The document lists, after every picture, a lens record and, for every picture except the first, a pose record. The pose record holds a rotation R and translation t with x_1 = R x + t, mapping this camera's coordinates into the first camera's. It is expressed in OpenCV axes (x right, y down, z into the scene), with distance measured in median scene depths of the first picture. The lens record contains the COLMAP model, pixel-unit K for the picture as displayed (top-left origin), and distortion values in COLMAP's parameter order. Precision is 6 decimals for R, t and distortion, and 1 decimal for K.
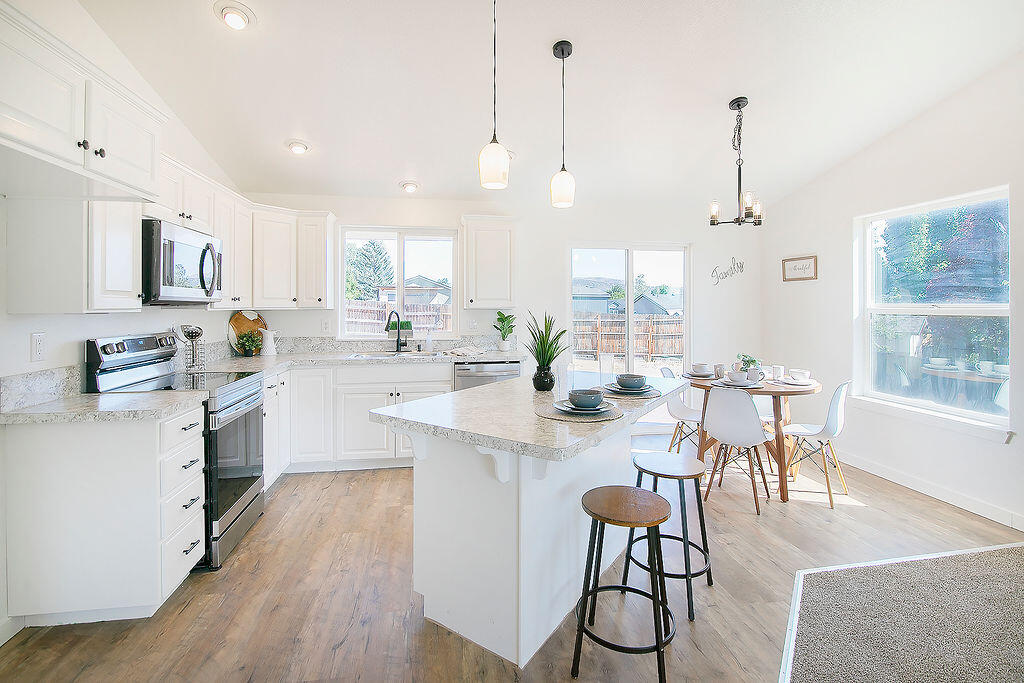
lens RADIAL K [[481.7, 0, 512.0], [0, 481.7, 341.5], [0, 0, 1]] dist [-0.020666, -0.000428]
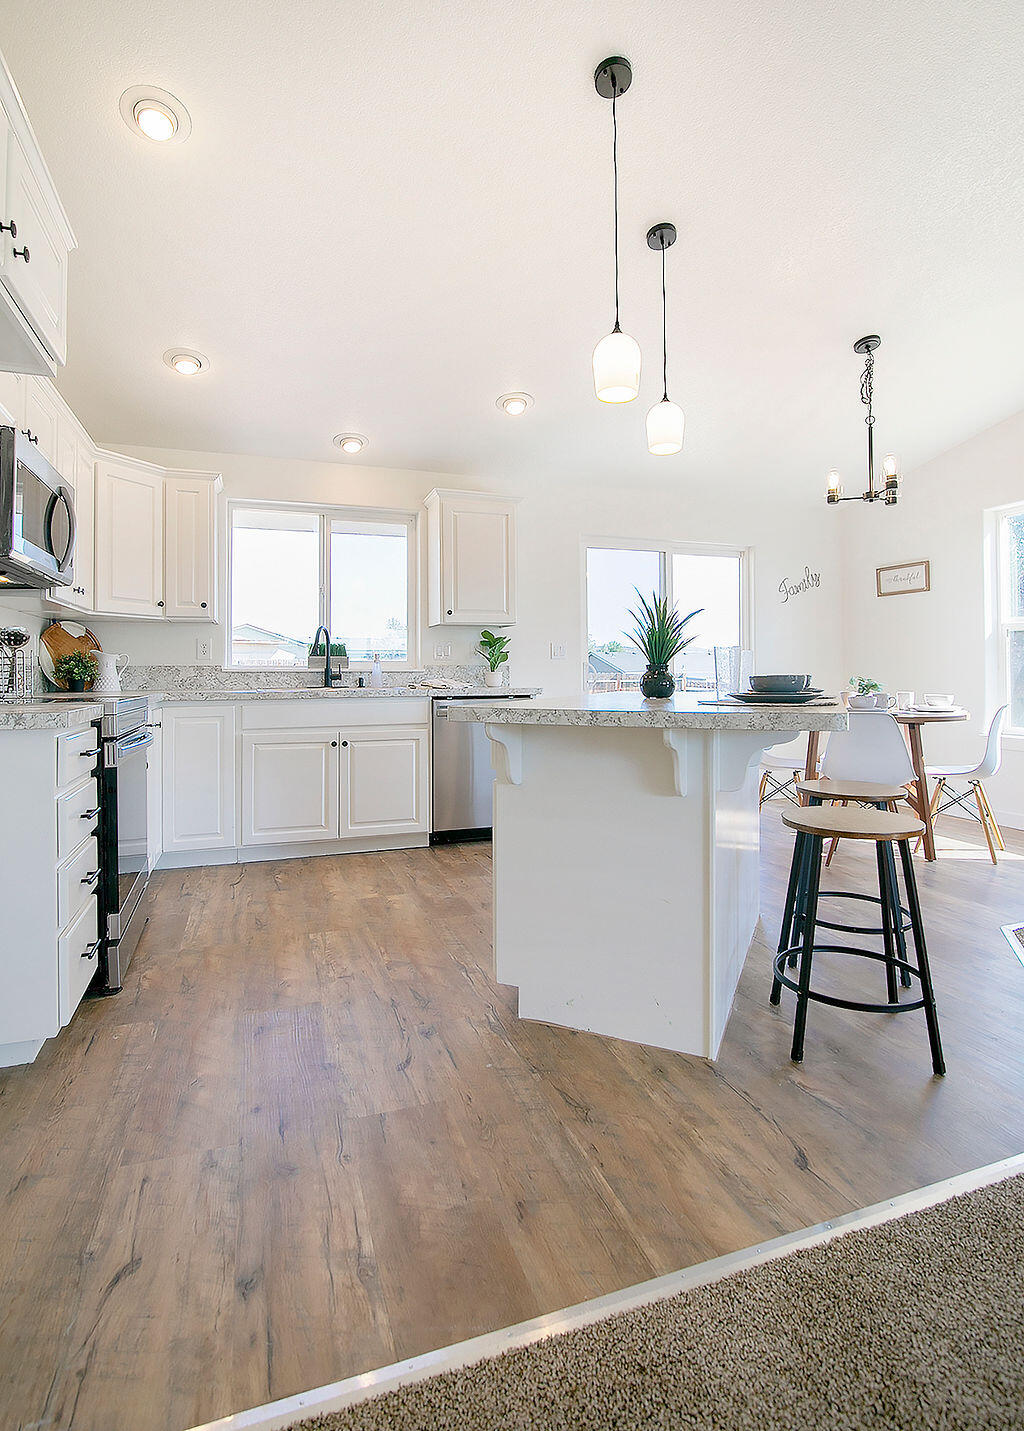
lens RADIAL K [[678.6, 0, 505.4], [0, 678.6, 719.5], [0, 0, 1]] dist [-0.019030, 0.000079]
pose [[0.984116, 0.018763, 0.176532, -0.273387], [-0.017305, 0.999802, -0.009792, 0.121299], [-0.176681, 0.006581, 0.984246, 0.050379]]
